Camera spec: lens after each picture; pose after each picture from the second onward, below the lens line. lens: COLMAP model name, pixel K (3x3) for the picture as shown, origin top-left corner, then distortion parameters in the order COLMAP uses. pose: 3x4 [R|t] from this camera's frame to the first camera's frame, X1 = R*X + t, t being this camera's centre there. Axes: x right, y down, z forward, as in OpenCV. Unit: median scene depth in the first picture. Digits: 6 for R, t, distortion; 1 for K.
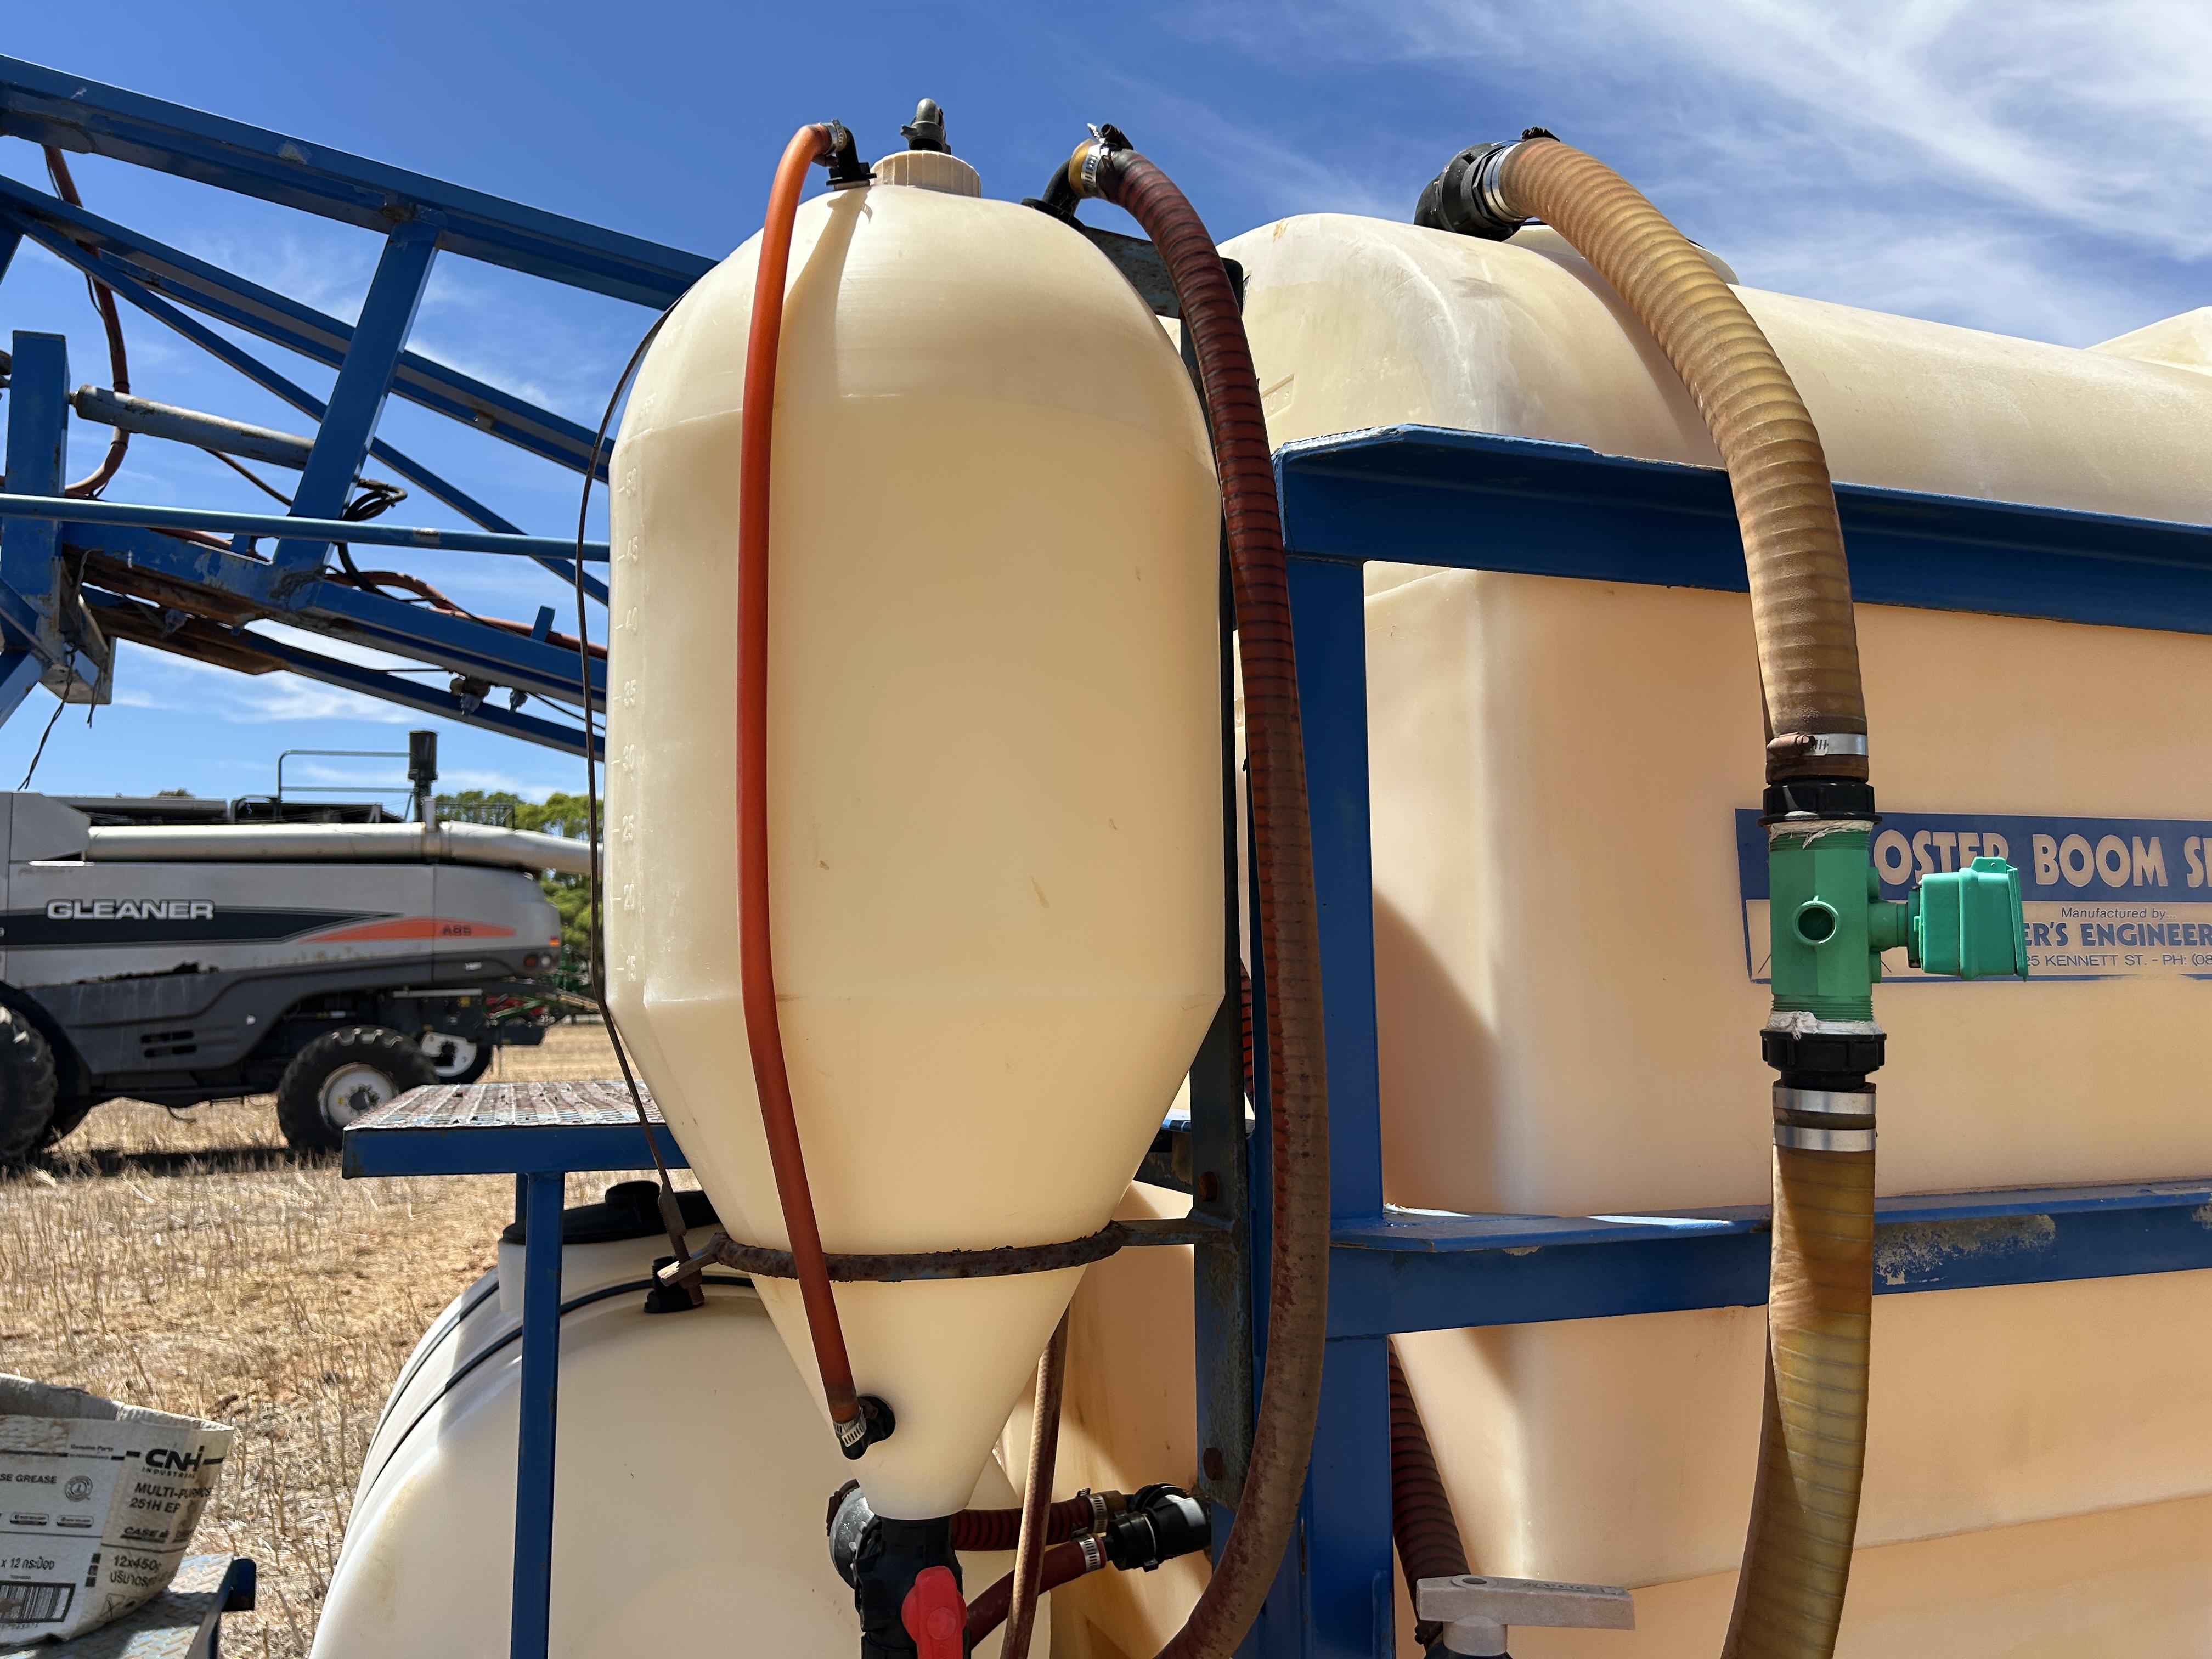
lens RADIAL K [[1648.7, 0, 1106.0], [0, 1648.7, 829.5], [0, 0, 1]] dist [0.078914, -0.095613]
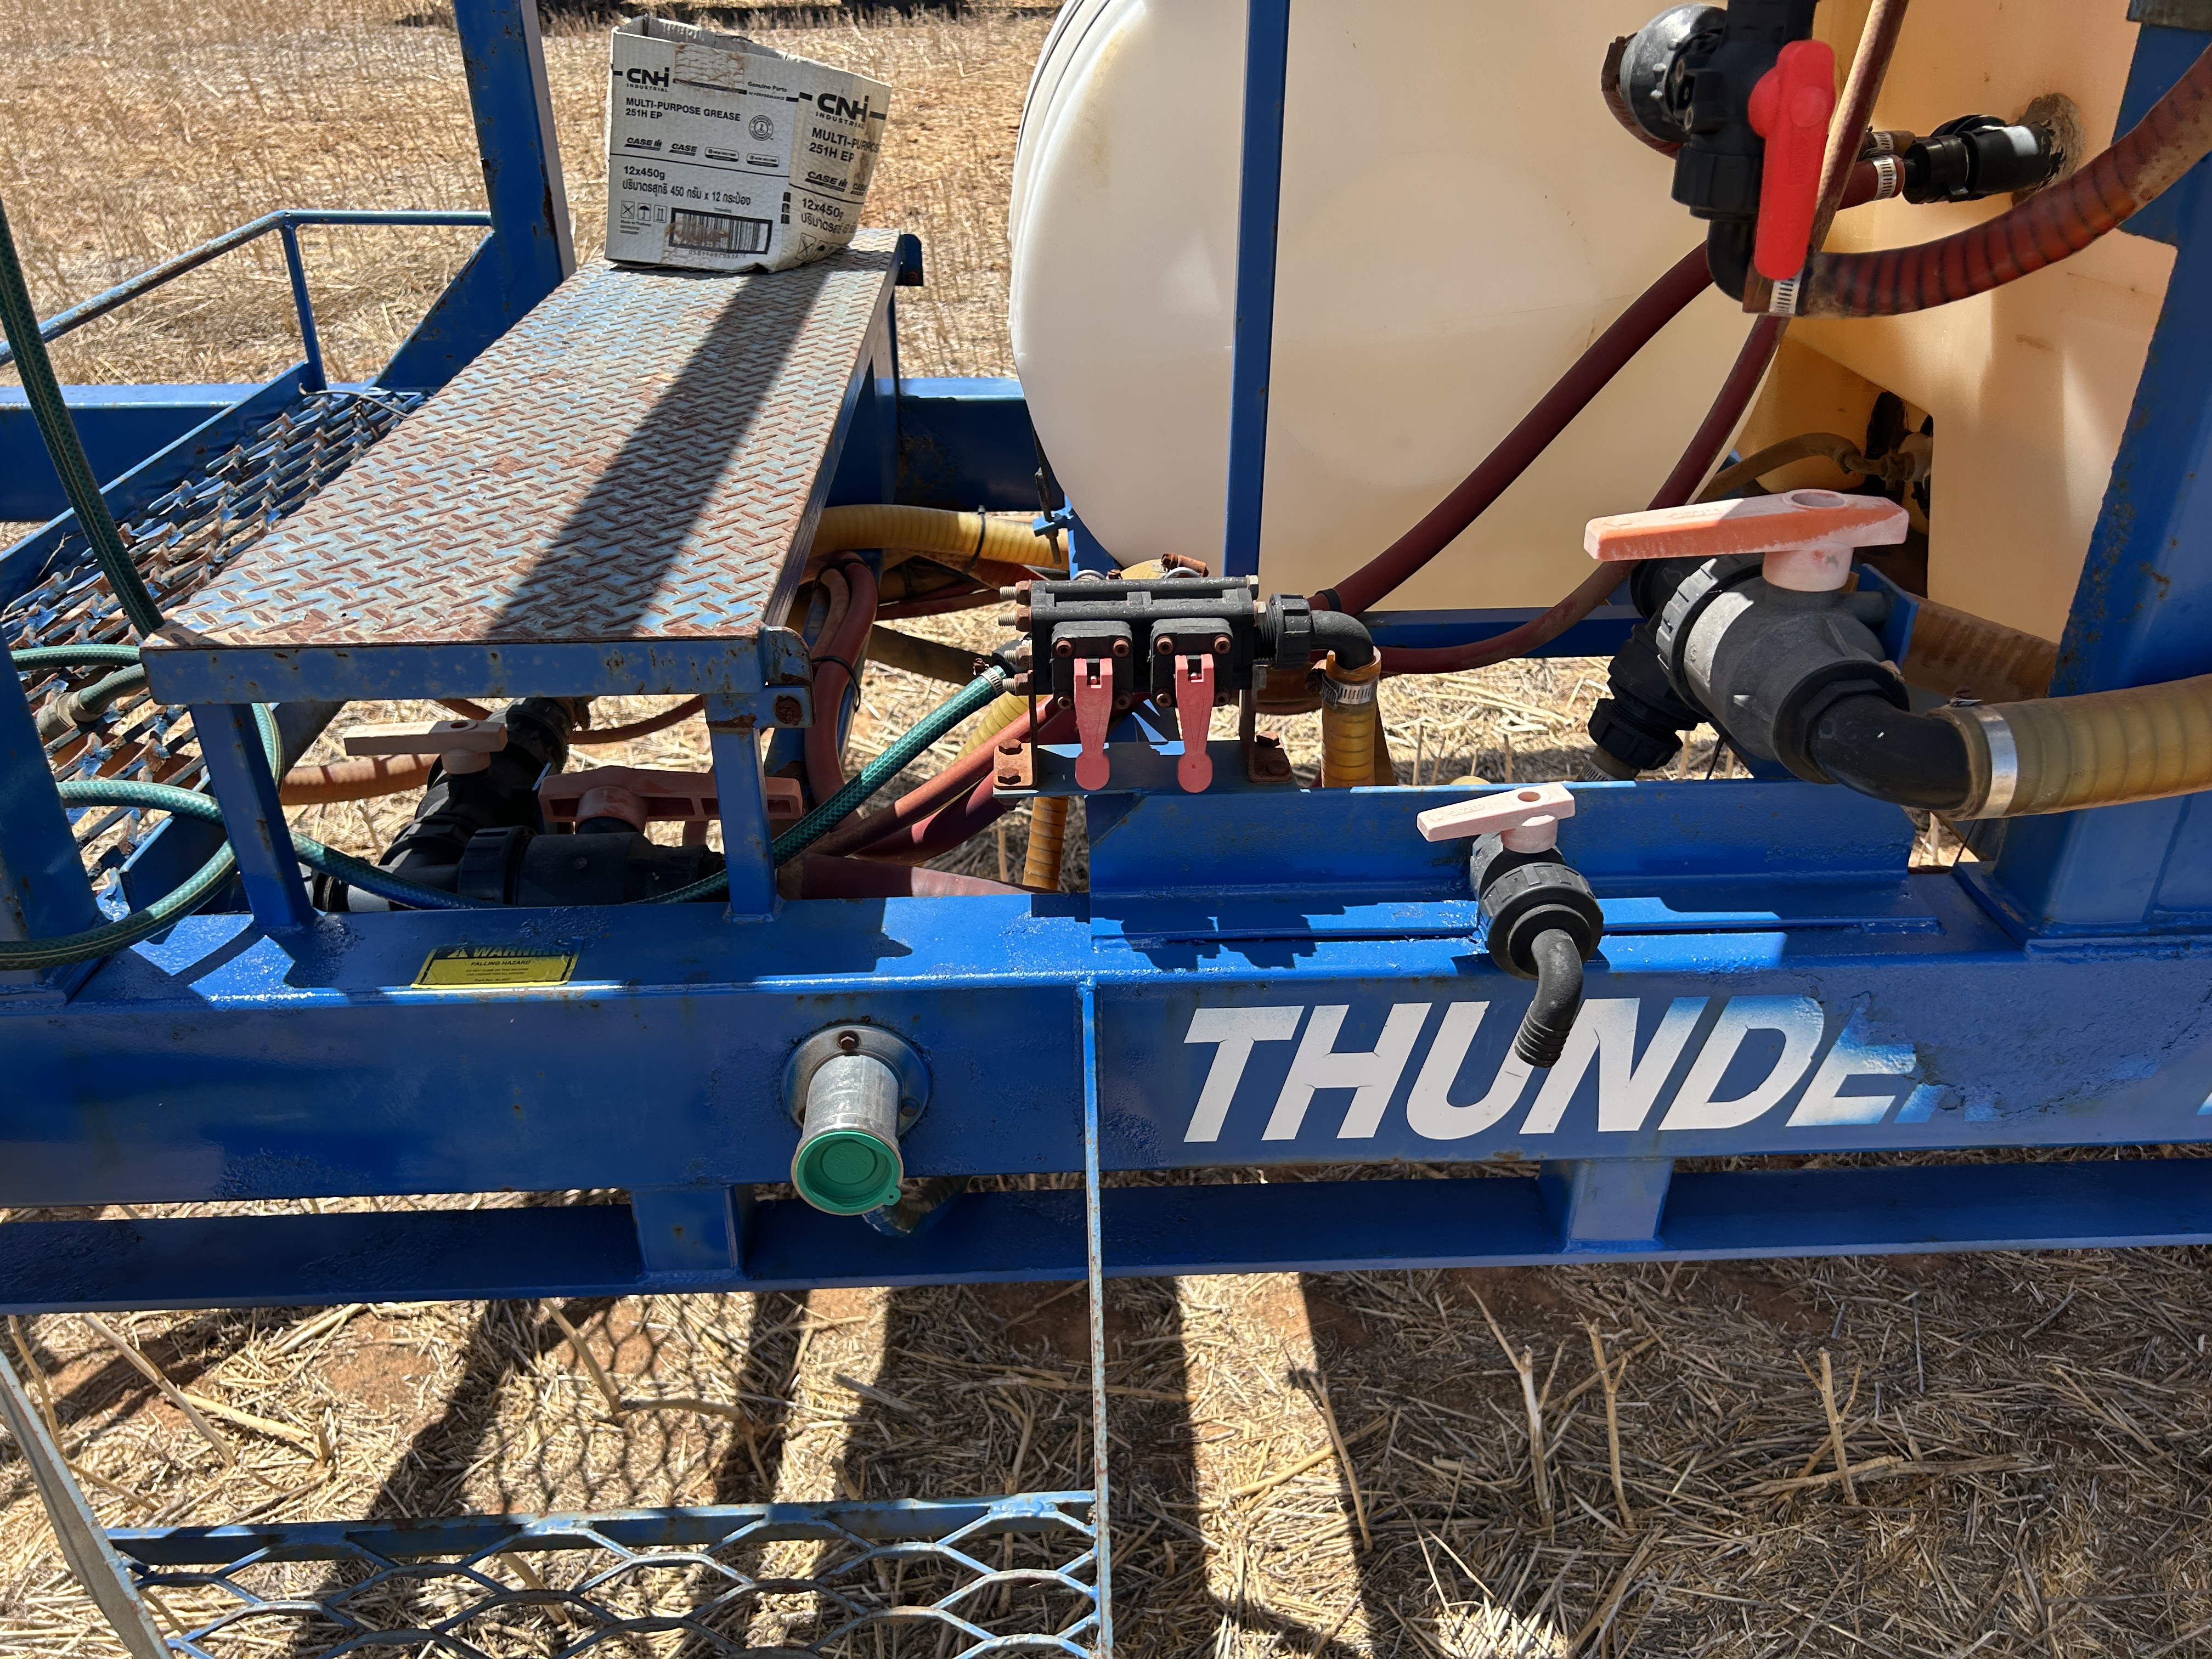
lens RADIAL K [[1648.7, 0, 1106.0], [0, 1648.7, 829.5], [0, 0, 1]] dist [0.078914, -0.095613]
pose [[0.954013, 0.160875, -0.252940, -0.086756], [0.017750, 0.811996, 0.583392, 0.149880], [0.299240, -0.561053, 0.771800, 0.037437]]
